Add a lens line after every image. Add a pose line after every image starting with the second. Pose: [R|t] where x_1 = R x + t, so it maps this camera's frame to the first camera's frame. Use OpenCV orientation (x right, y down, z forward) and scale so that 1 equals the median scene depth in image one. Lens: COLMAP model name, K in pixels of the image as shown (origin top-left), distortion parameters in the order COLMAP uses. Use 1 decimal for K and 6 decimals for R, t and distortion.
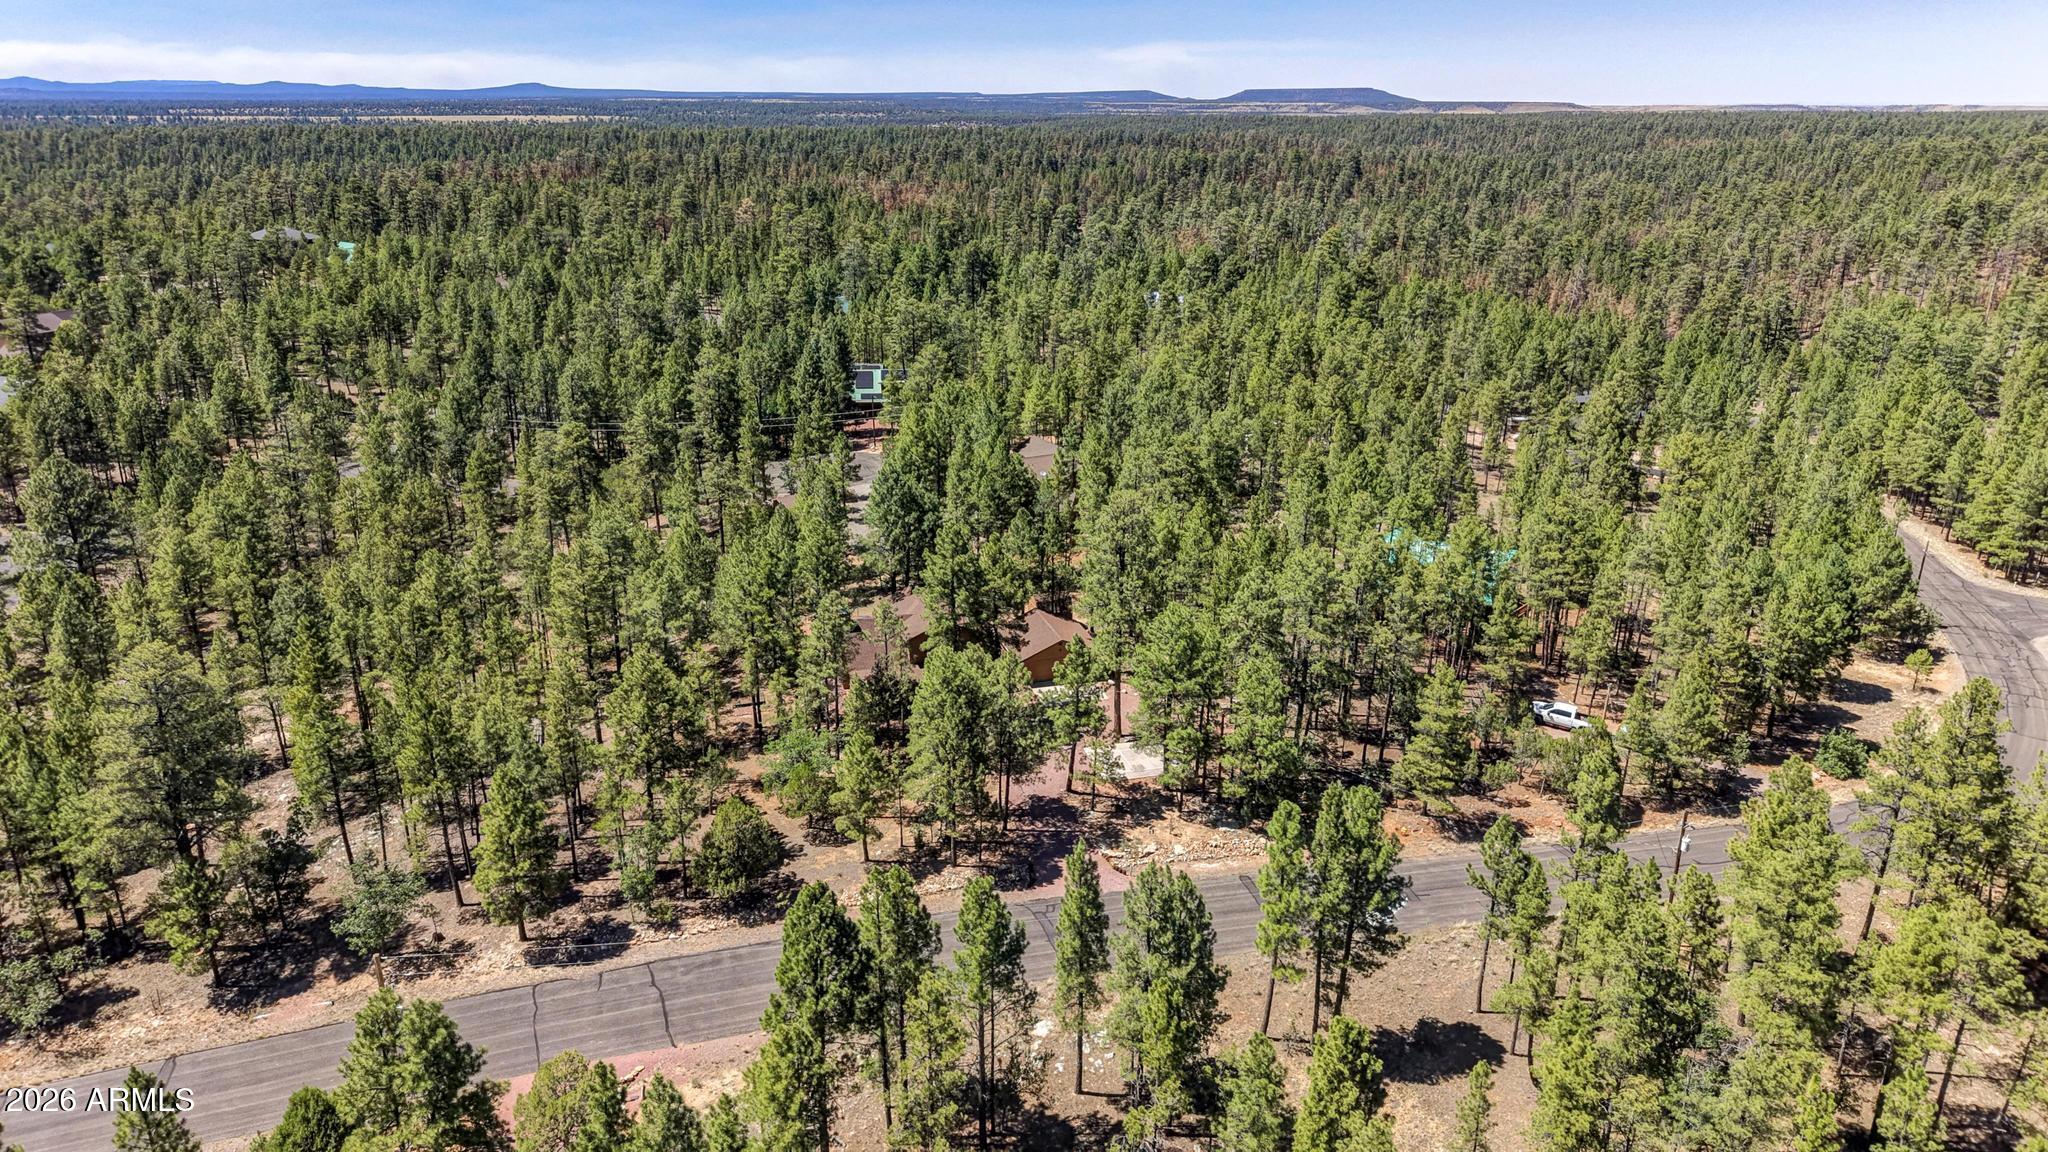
lens RADIAL K [[1414.9, 0, 1024.0], [0, 1414.9, 576.0], [0, 0, 1]] dist [0.007176, 0.002671]
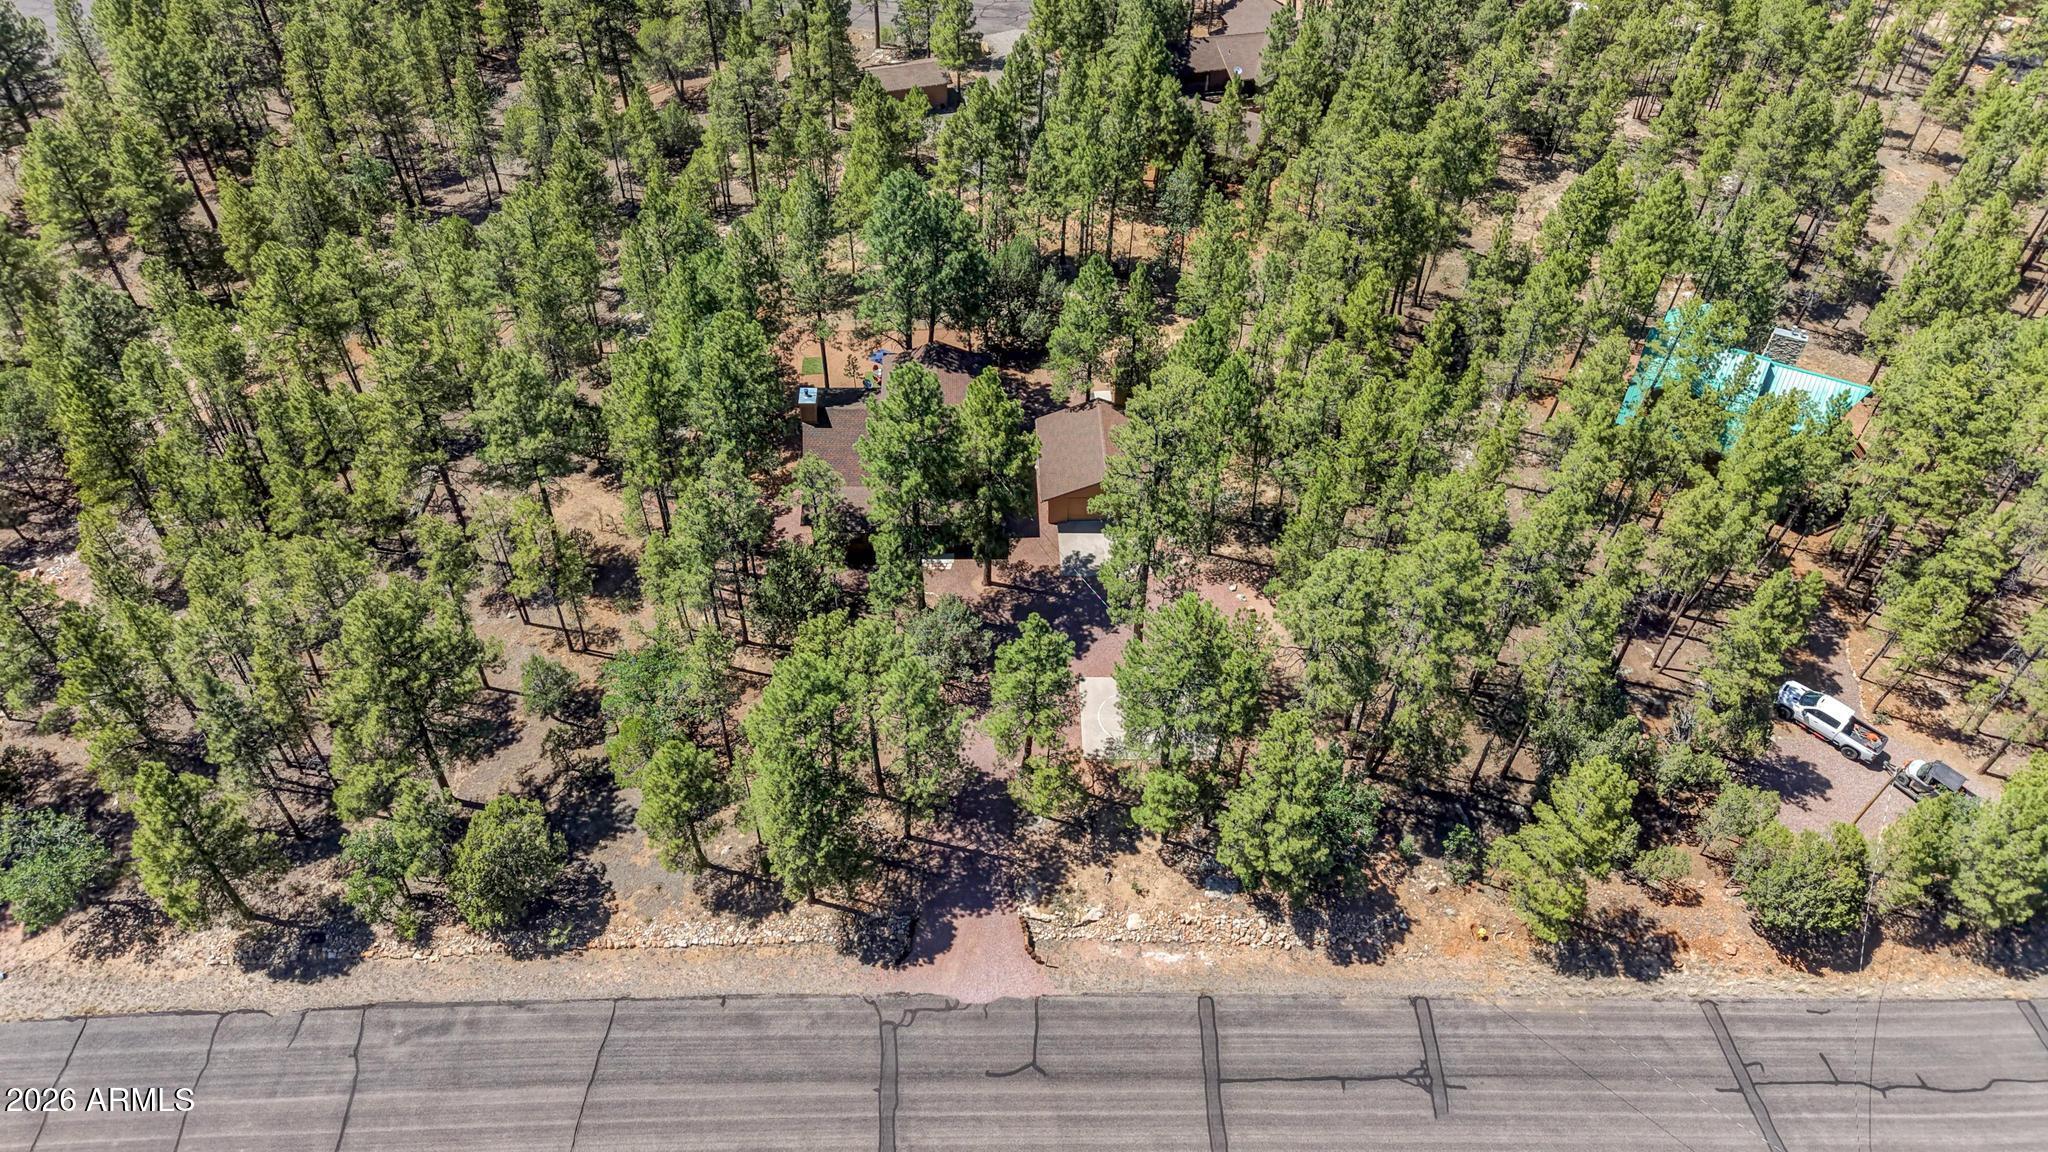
lens RADIAL K [[1414.9, 0, 1024.0], [0, 1414.9, 576.0], [0, 0, 1]] dist [0.007176, 0.002671]
pose [[0.966811, 0.191425, -0.169212, 0.140503], [-0.099217, 0.891621, 0.441779, -0.263932], [0.235441, -0.410328, 0.881021, 0.424824]]
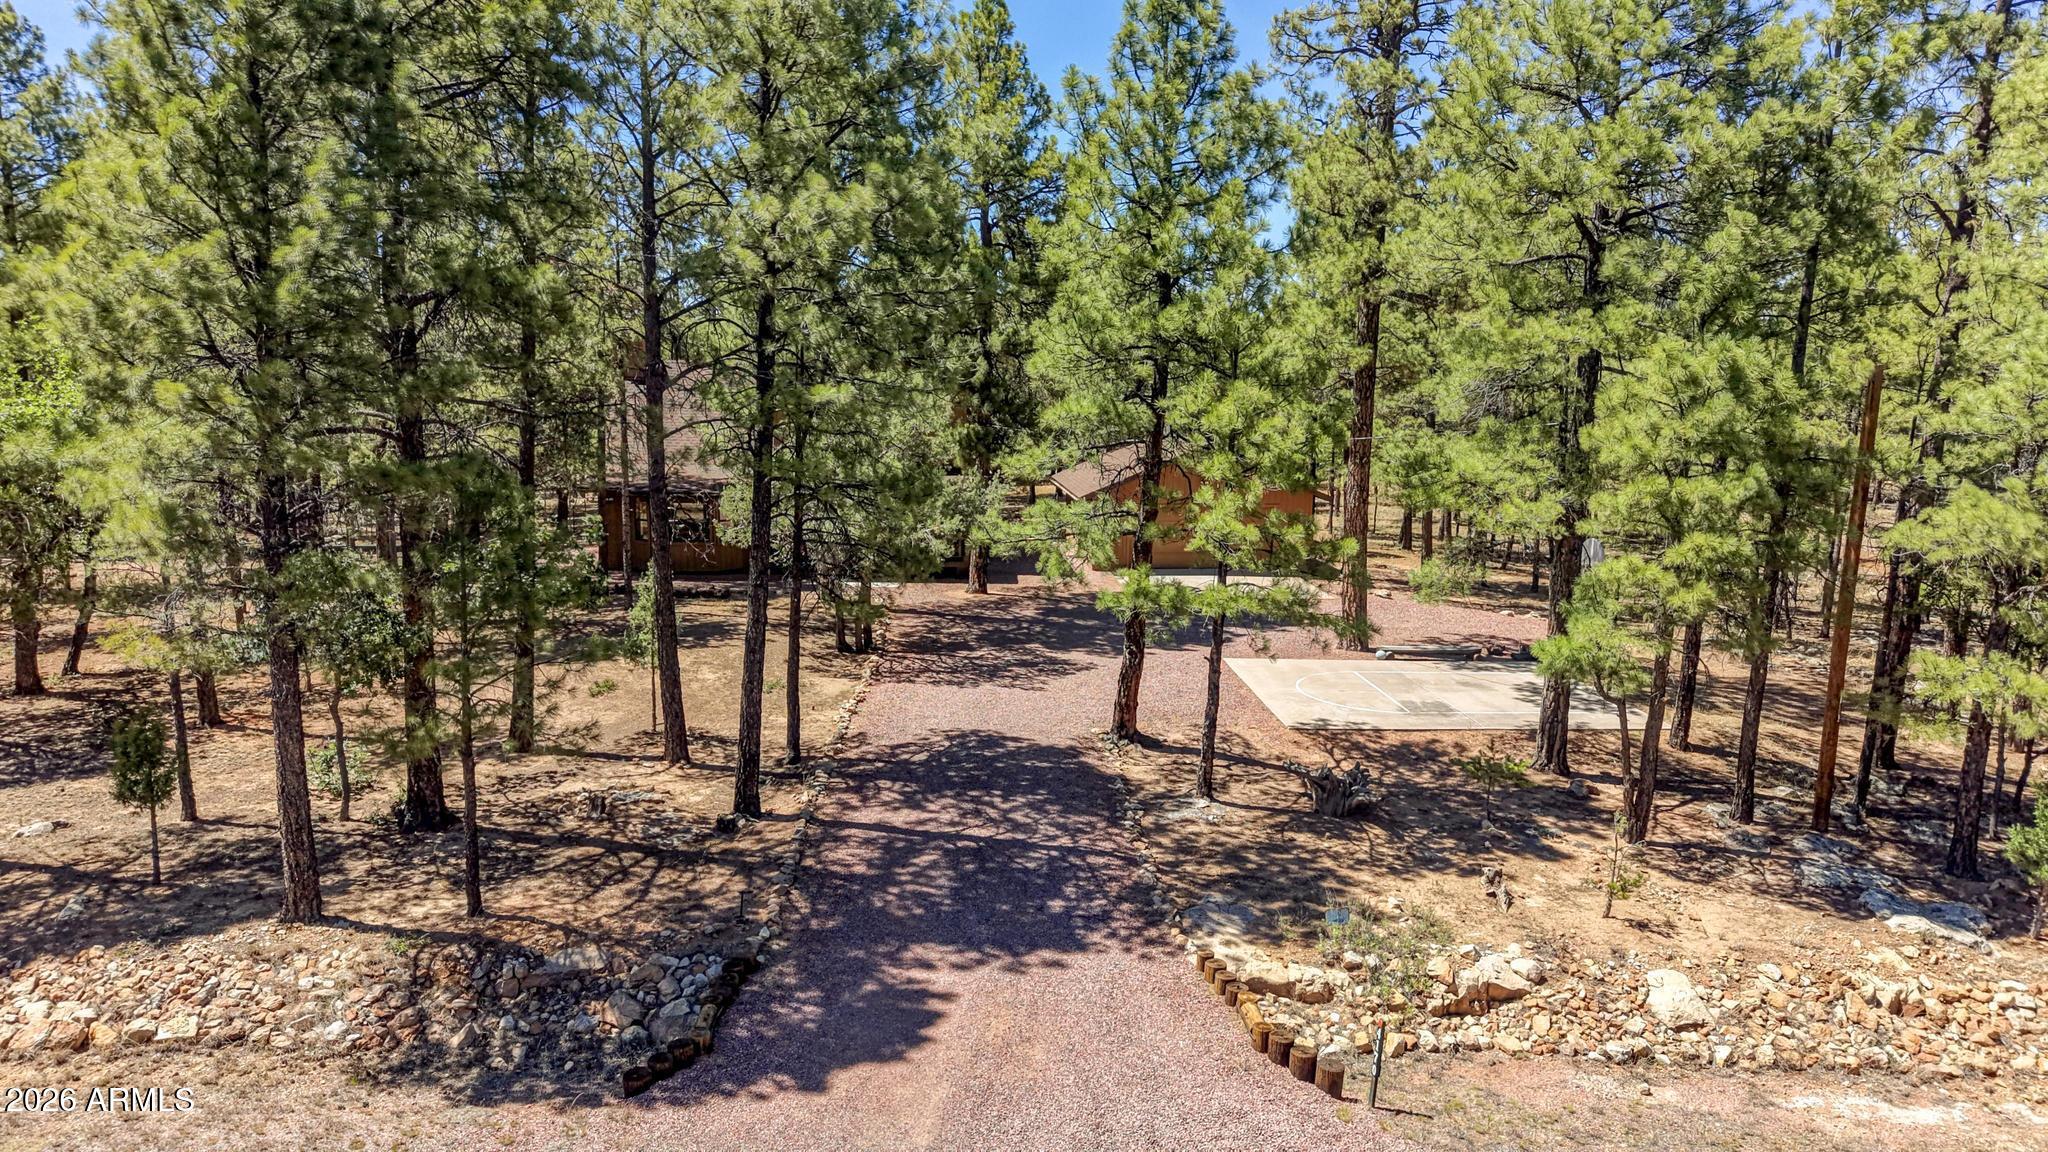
lens RADIAL K [[1414.9, 0, 1024.0], [0, 1414.9, 576.0], [0, 0, 1]] dist [0.007176, 0.002671]
pose [[0.980989, 0.050591, -0.187355, 0.061224], [-0.084727, 0.980204, -0.178948, 0.177406], [0.174593, 0.191420, 0.965855, 0.797694]]
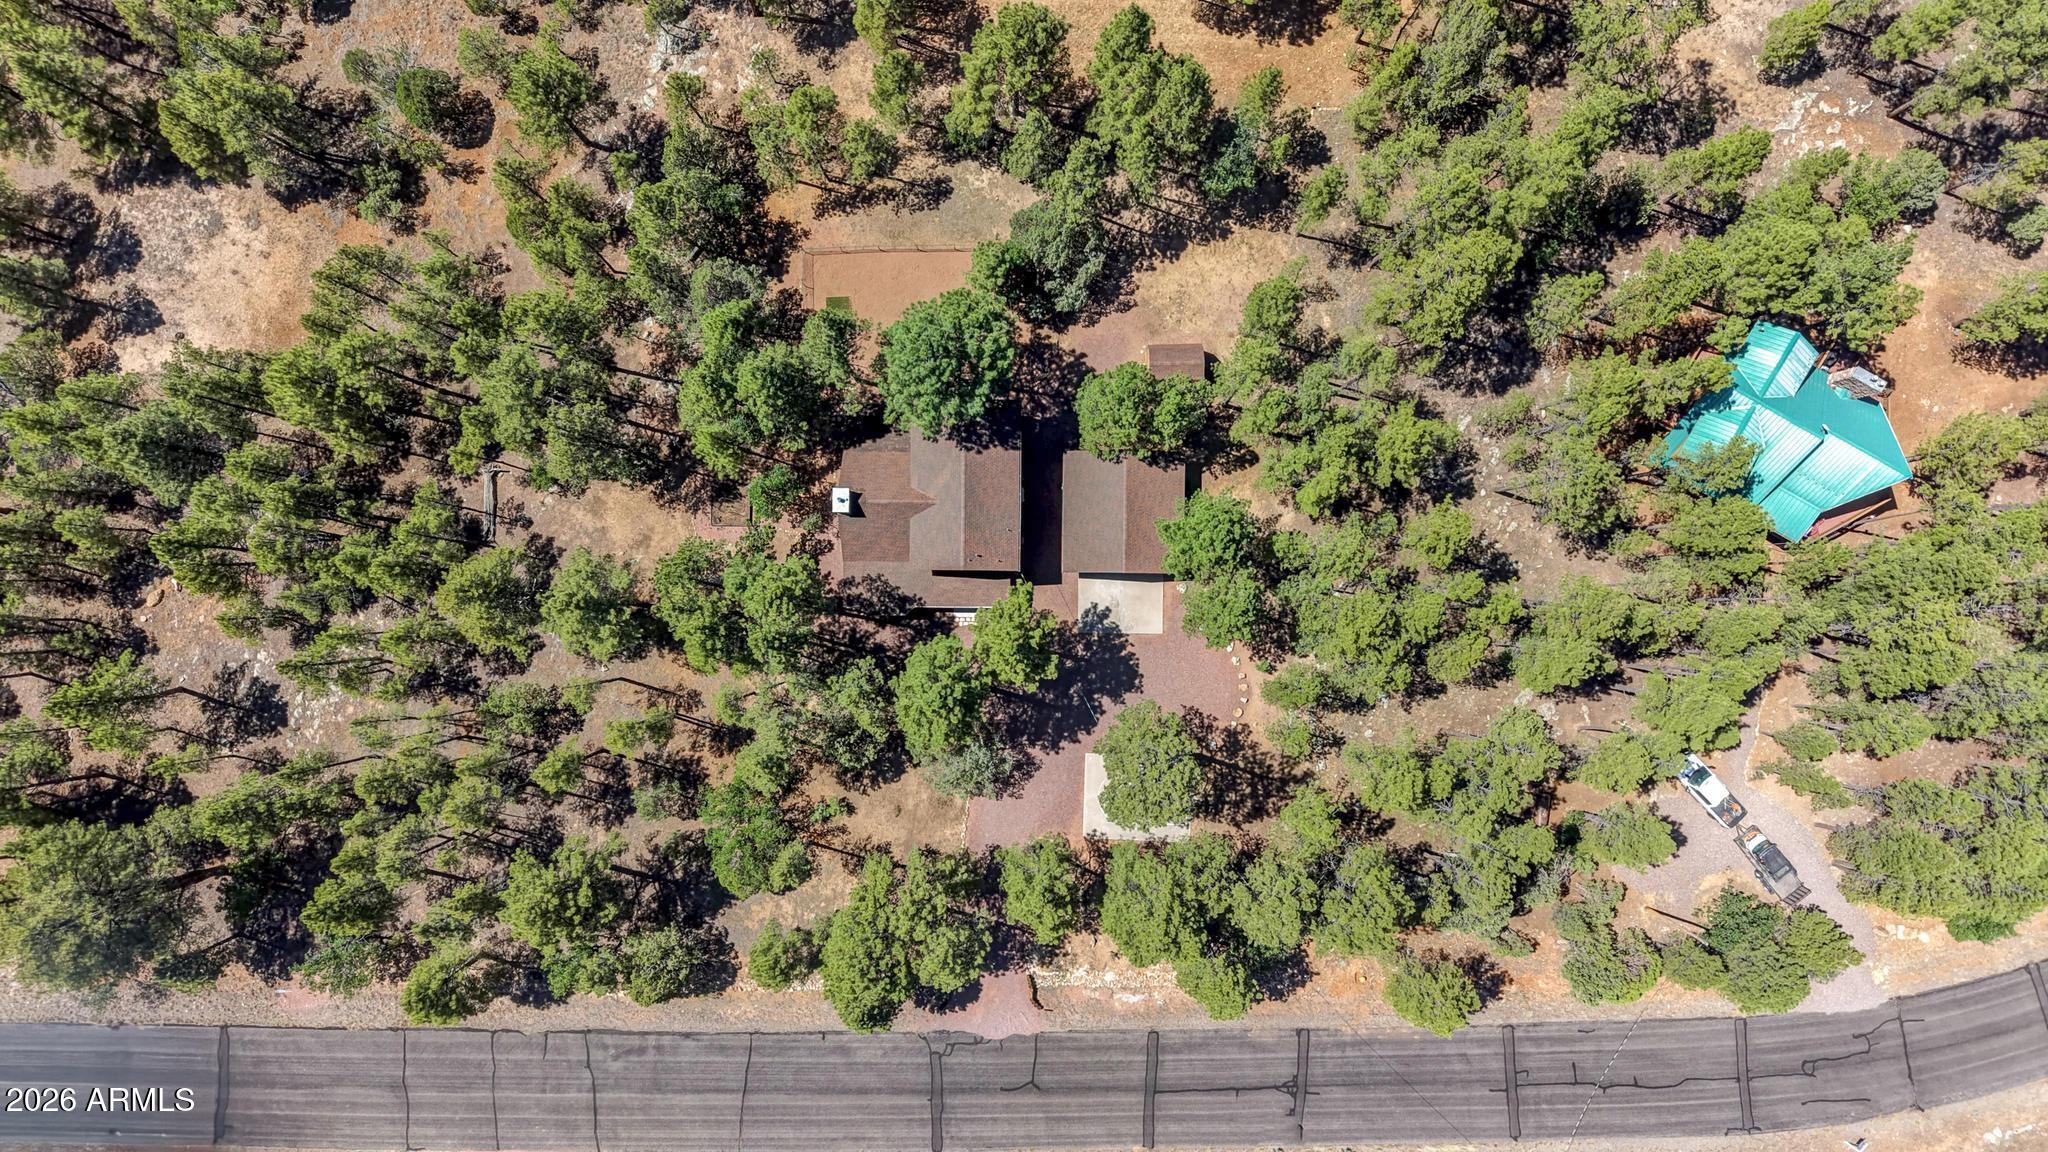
lens RADIAL K [[1414.9, 0, 1024.0], [0, 1414.9, 576.0], [0, 0, 1]] dist [0.007176, 0.002671]
pose [[0.954610, 0.297749, -0.008081, -0.022918], [-0.087966, 0.307738, 0.947396, -0.810114], [0.284573, -0.903683, 0.319962, 0.903567]]
